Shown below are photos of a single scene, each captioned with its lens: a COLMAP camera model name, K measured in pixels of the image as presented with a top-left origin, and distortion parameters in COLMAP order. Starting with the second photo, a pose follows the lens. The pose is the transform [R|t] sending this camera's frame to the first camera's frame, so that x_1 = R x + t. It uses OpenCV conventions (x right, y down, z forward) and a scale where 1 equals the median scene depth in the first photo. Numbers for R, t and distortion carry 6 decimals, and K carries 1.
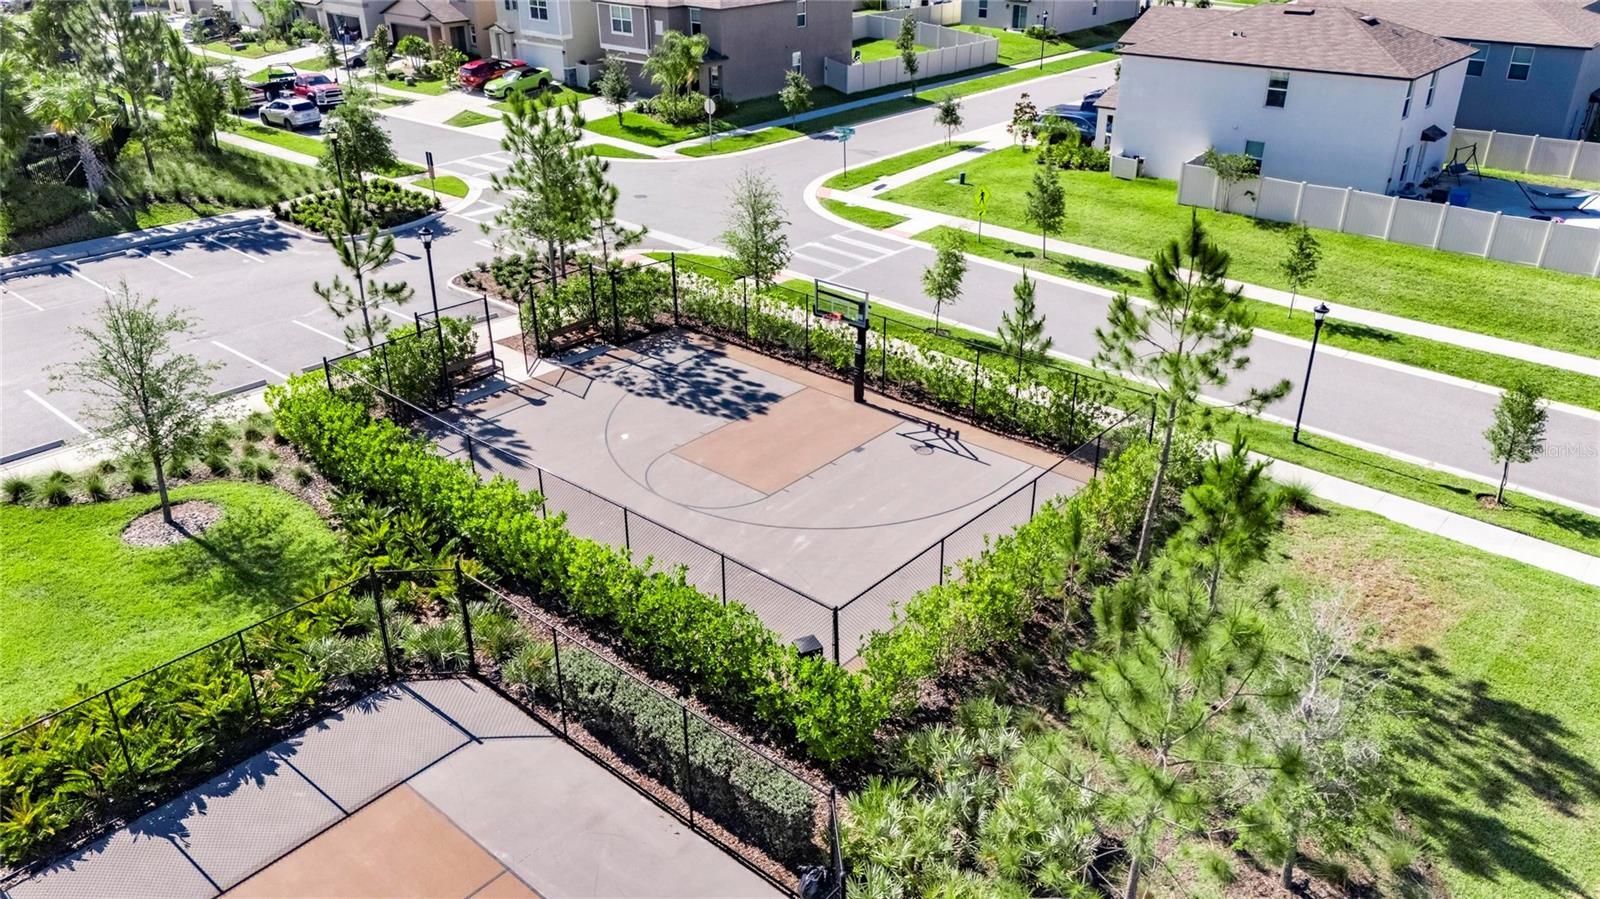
lens RADIAL K [[1170.3, 0, 806.4], [0, 1170.3, 453.8], [0, 0, 1]] dist [0.063981, -0.045516]
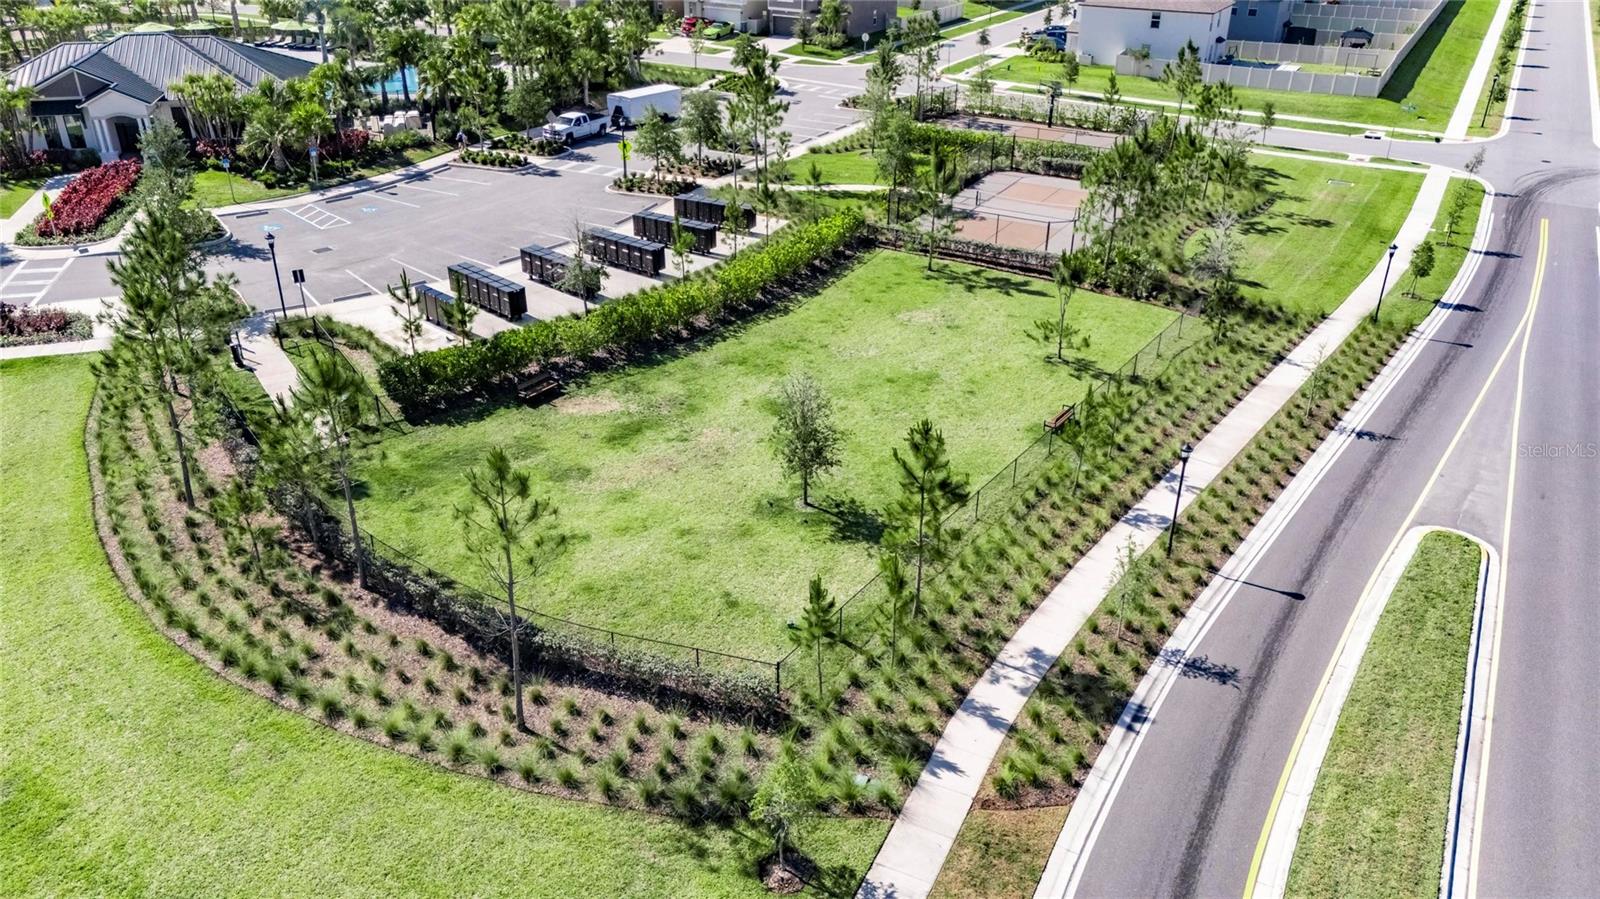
lens RADIAL K [[1192.2, 0, 800.0], [0, 1192.2, 449.5], [0, 0, 1]] dist [0.036617, -0.007389]
pose [[0.981912, -0.076444, 0.173221, -0.671544], [0.074901, 0.997071, 0.015441, 0.389328], [-0.173894, -0.002187, 0.984762, -1.044965]]
